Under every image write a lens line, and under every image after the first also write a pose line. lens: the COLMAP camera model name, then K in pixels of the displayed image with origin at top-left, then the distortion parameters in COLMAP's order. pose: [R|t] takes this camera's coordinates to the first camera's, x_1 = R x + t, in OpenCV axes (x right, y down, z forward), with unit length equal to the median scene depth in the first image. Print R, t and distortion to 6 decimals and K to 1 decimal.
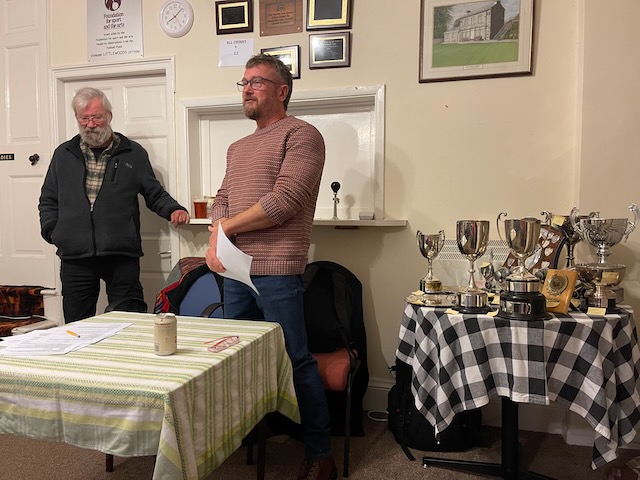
lens RADIAL K [[475.1, 0, 318.1], [0, 475.1, 241.9], [0, 0, 1]] dist [0.042918, -0.039692]
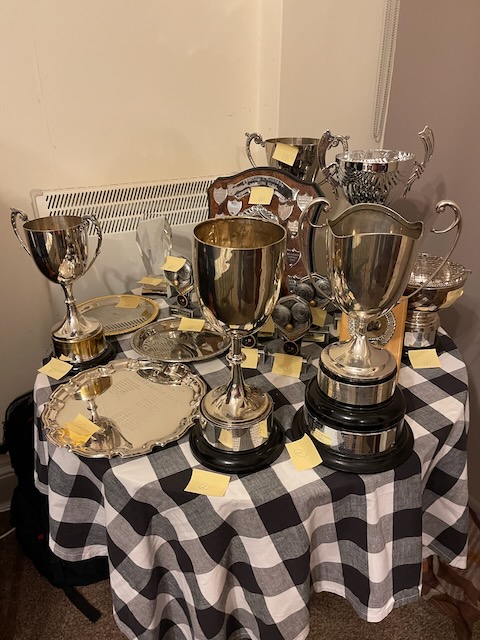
lens RADIAL K [[486.2, 0, 241.6], [0, 486.2, 318.7], [0, 0, 1]] dist [0.025540, -0.028725]
pose [[0.734279, -0.306118, 0.605910, 0.098833], [0.035722, 0.908743, 0.415825, -0.124000], [-0.677908, -0.283687, 0.678206, 0.726502]]
